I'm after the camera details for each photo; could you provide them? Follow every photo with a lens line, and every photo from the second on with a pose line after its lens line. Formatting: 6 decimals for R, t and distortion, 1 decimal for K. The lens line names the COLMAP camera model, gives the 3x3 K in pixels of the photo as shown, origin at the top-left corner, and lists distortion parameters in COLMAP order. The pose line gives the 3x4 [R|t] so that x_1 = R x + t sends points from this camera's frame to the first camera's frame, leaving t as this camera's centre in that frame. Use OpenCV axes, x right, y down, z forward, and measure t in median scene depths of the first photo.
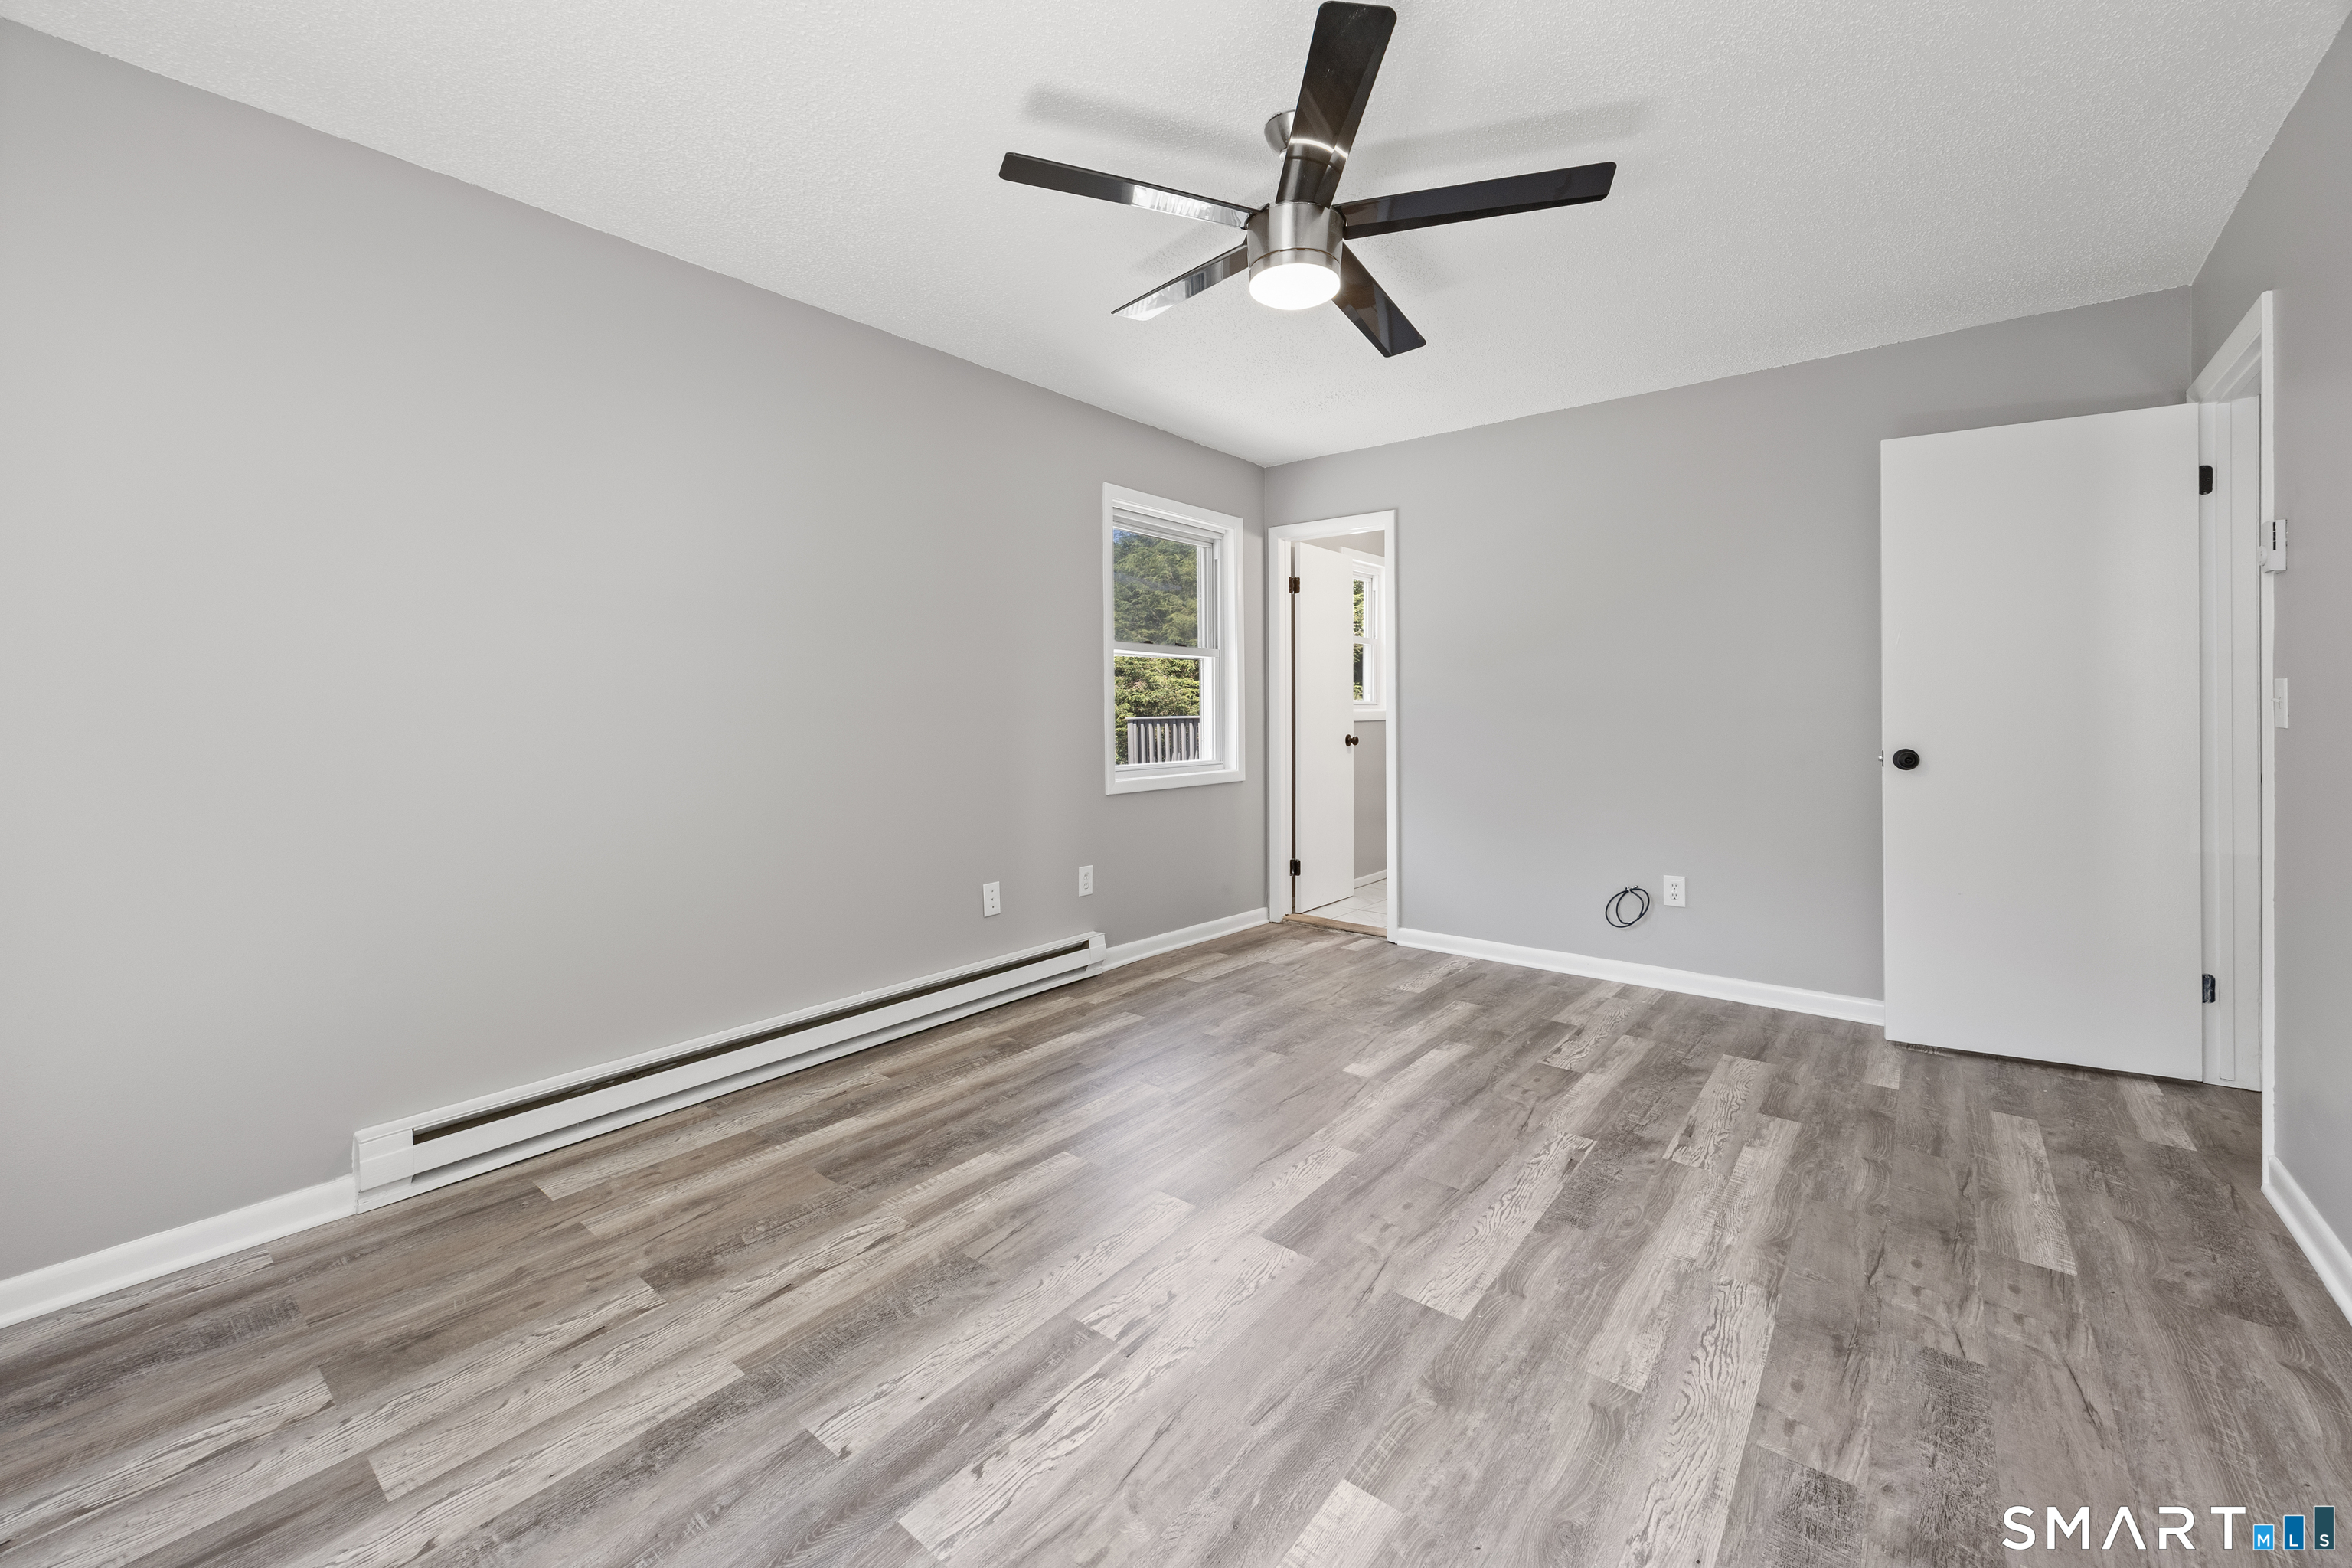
lens RADIAL K [[939.9, 0, 1168.1], [0, 939.9, 730.4], [0, 0, 1]] dist [-0.001967, 0.000224]
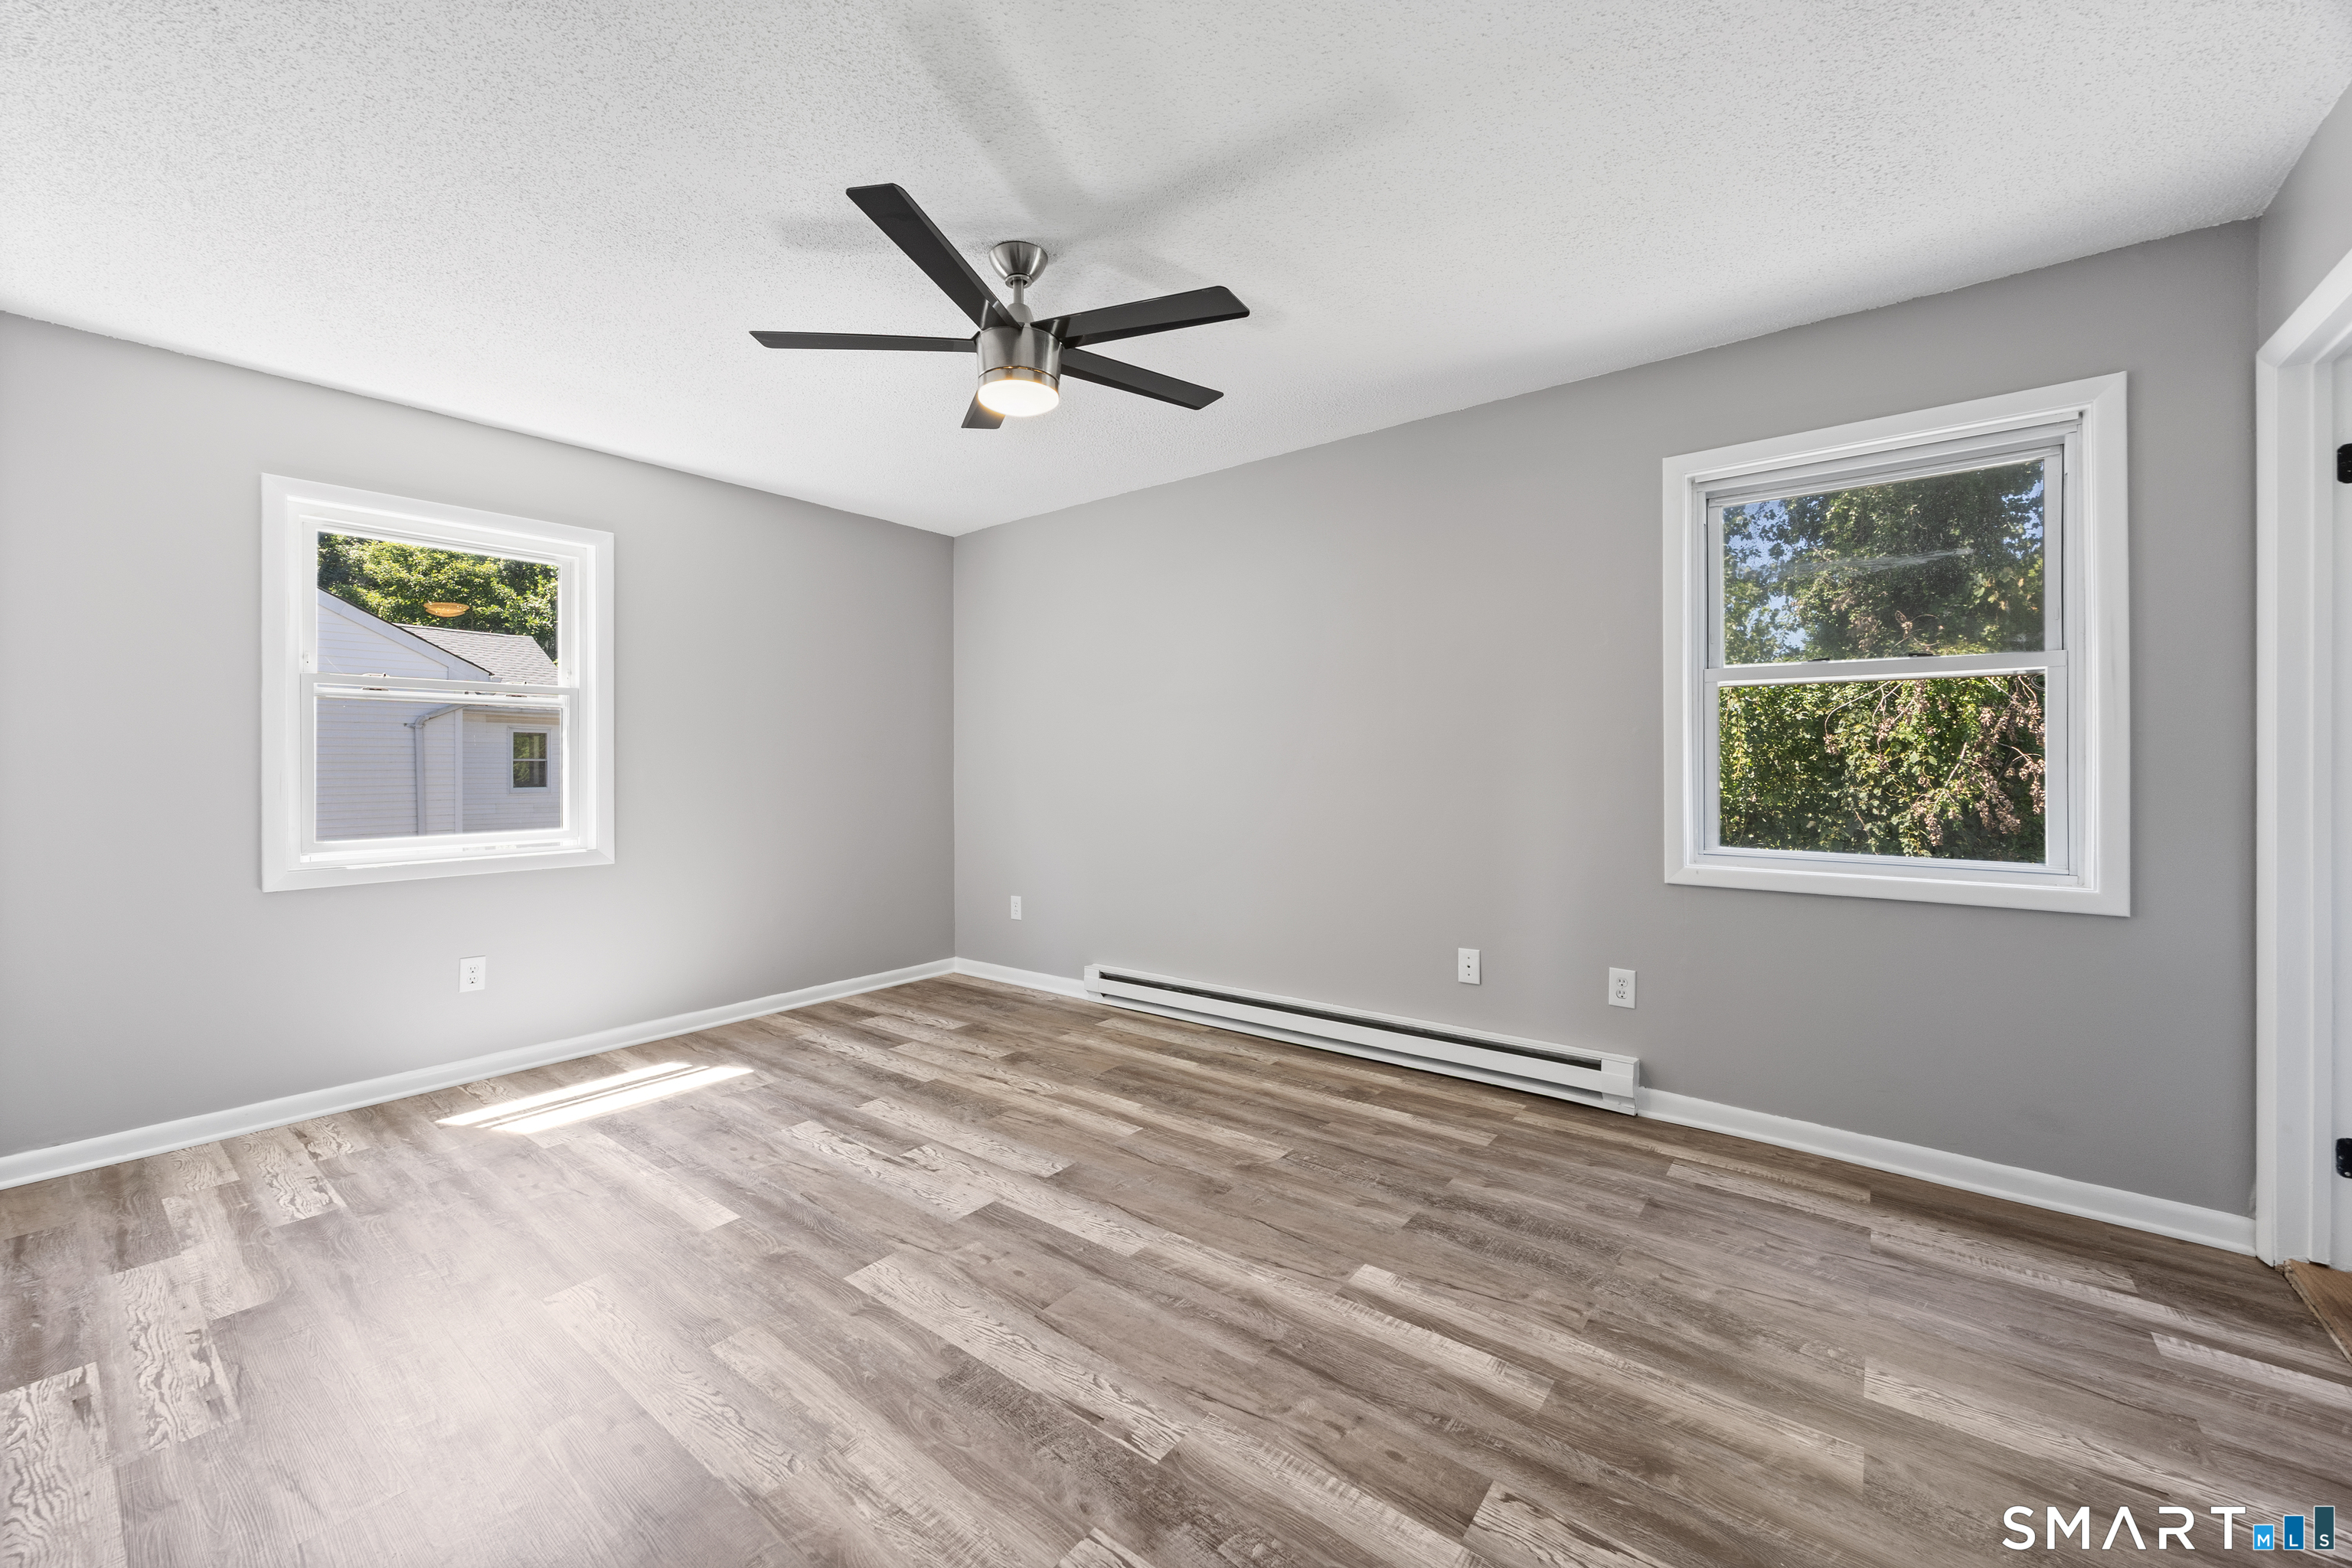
lens RADIAL K [[918.2, 0, 1176.2], [0, 918.2, 756.5], [0, 0, 1]] dist [0.001513, 0.000277]
pose [[0.016605, -0.004554, -0.999852, 1.205439], [-0.017548, 0.999834, -0.004846, -0.037385], [0.999708, 0.017626, 0.016522, 1.116498]]
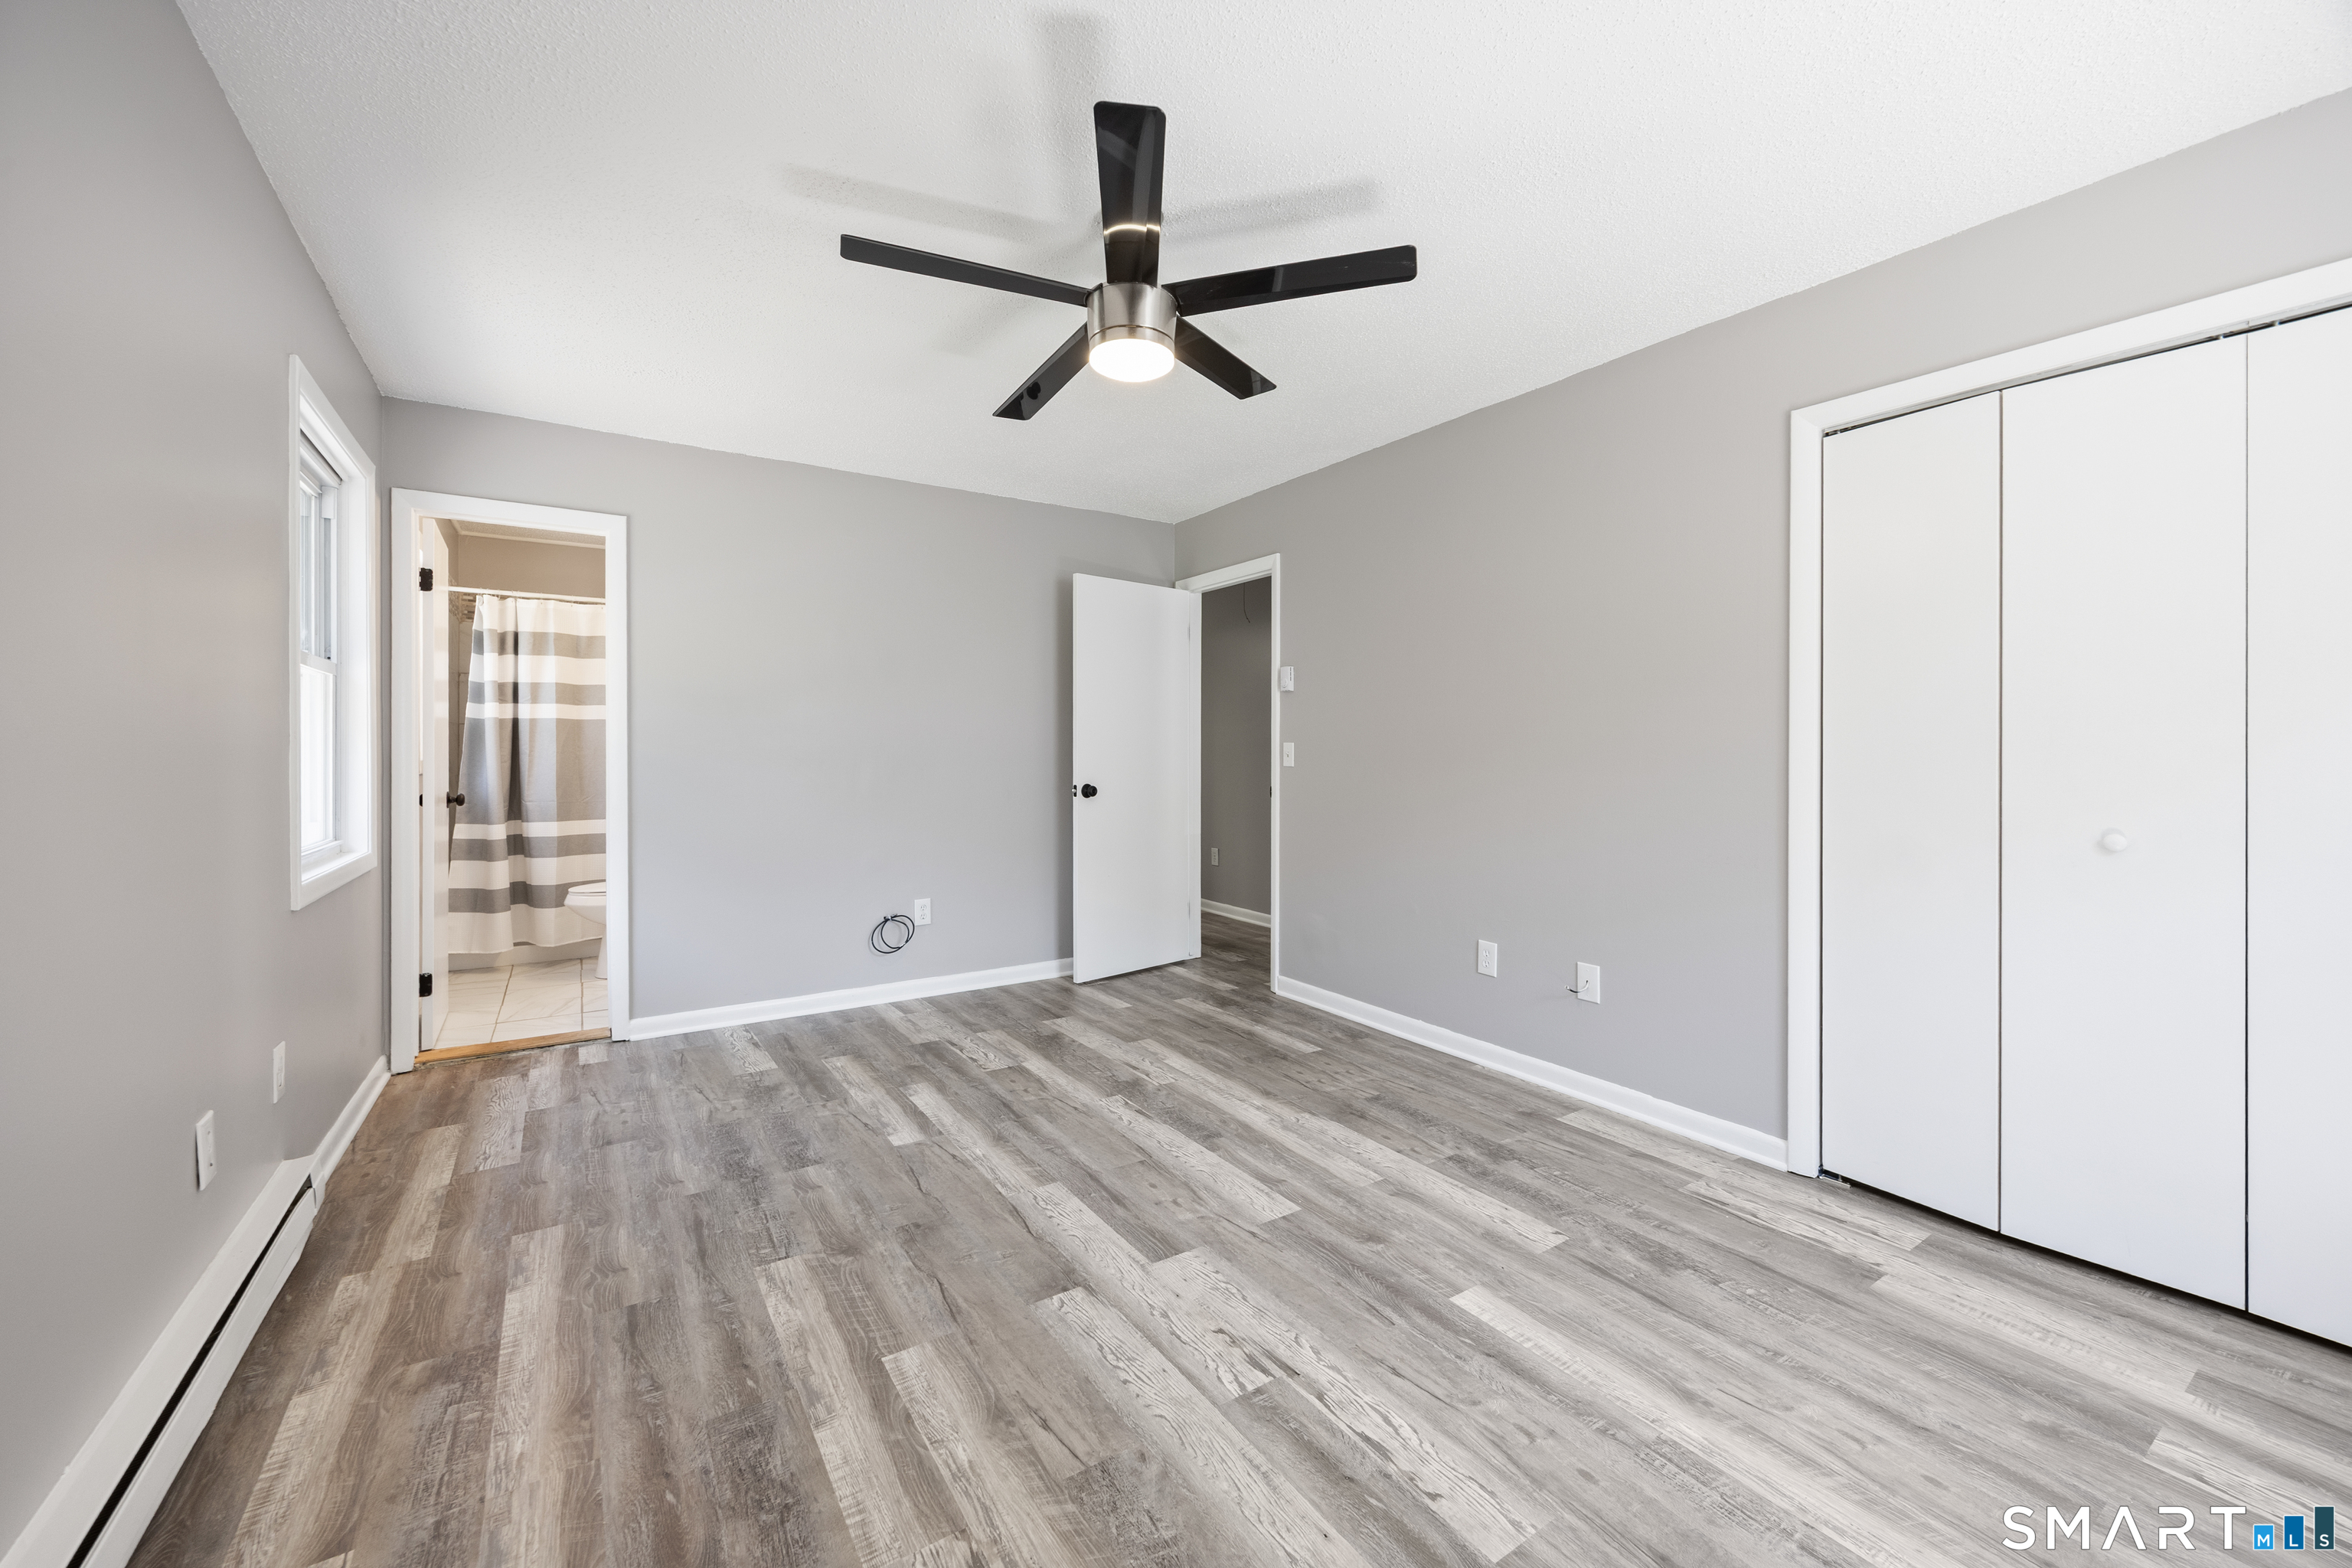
lens RADIAL K [[918.2, 0, 1176.2], [0, 918.2, 756.5], [0, 0, 1]] dist [0.001513, 0.000277]
pose [[0.296207, 0.000134, 0.955124, -0.804504], [0.020530, 0.999768, -0.006507, -0.016129], [-0.954903, 0.021536, 0.296136, 0.611581]]
